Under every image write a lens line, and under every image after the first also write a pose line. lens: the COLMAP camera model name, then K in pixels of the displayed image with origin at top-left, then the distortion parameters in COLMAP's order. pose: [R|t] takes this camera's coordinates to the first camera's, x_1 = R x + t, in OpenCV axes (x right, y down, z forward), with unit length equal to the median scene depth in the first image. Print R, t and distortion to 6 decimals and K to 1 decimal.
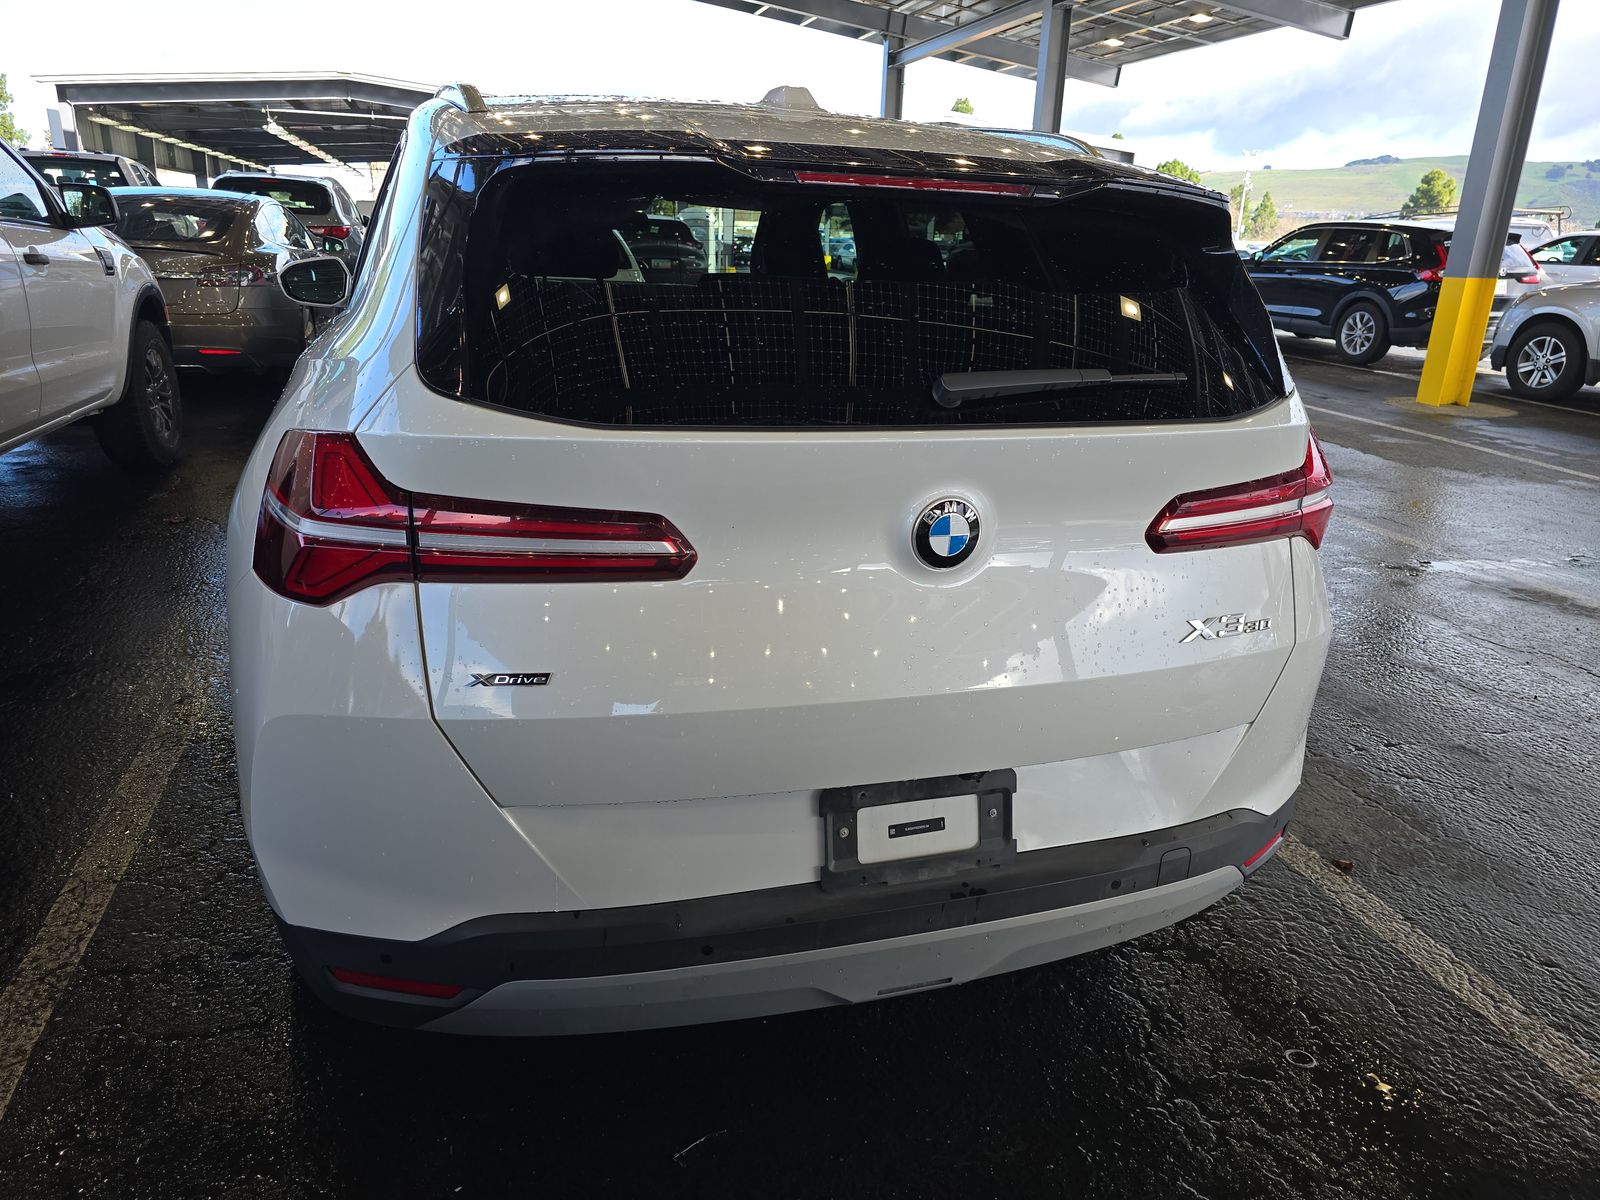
lens RADIAL K [[1063.0, 0, 803.6], [0, 1063.0, 598.8], [0, 0, 1]] dist [0.046122, -0.037328]
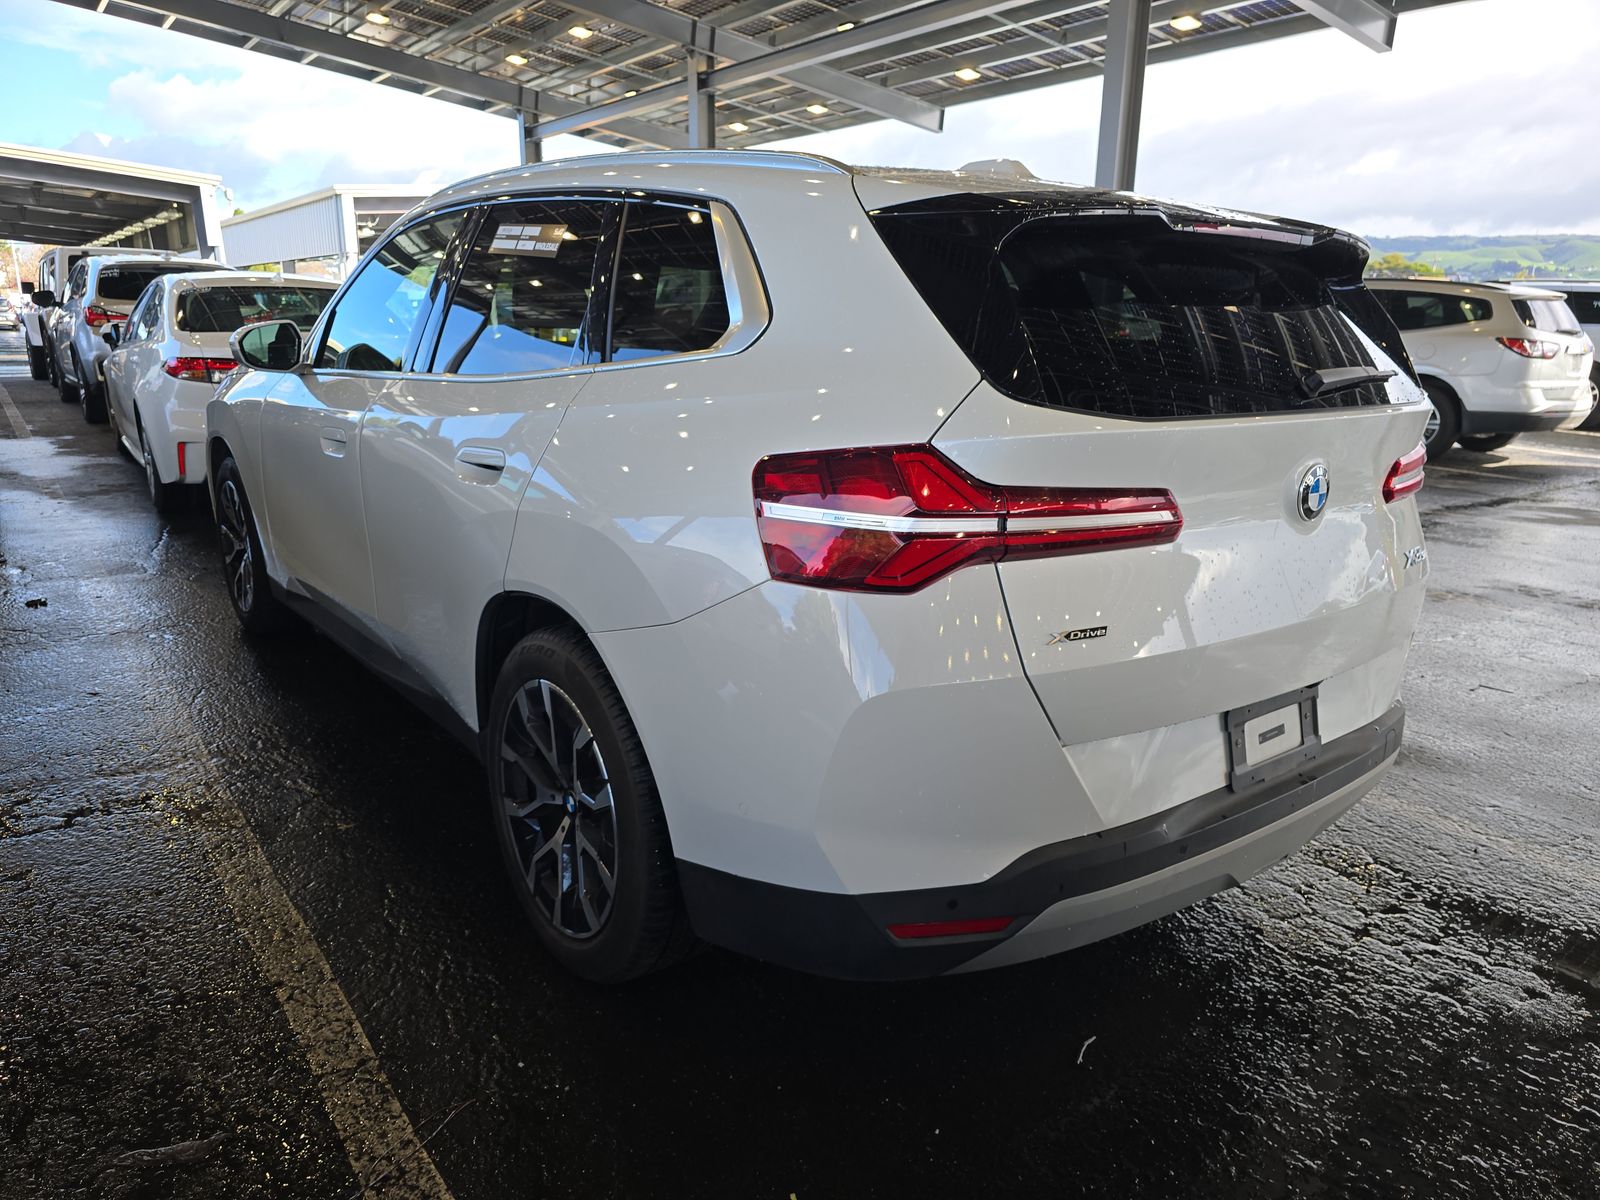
lens RADIAL K [[1063.0, 0, 794.3], [0, 1063.0, 611.1], [0, 0, 1]] dist [0.046122, -0.037328]
pose [[0.941198, -0.107622, 0.320255, -0.836320], [0.123442, 0.991915, -0.029449, 0.039216], [-0.314496, 0.067250, 0.946874, -0.032444]]
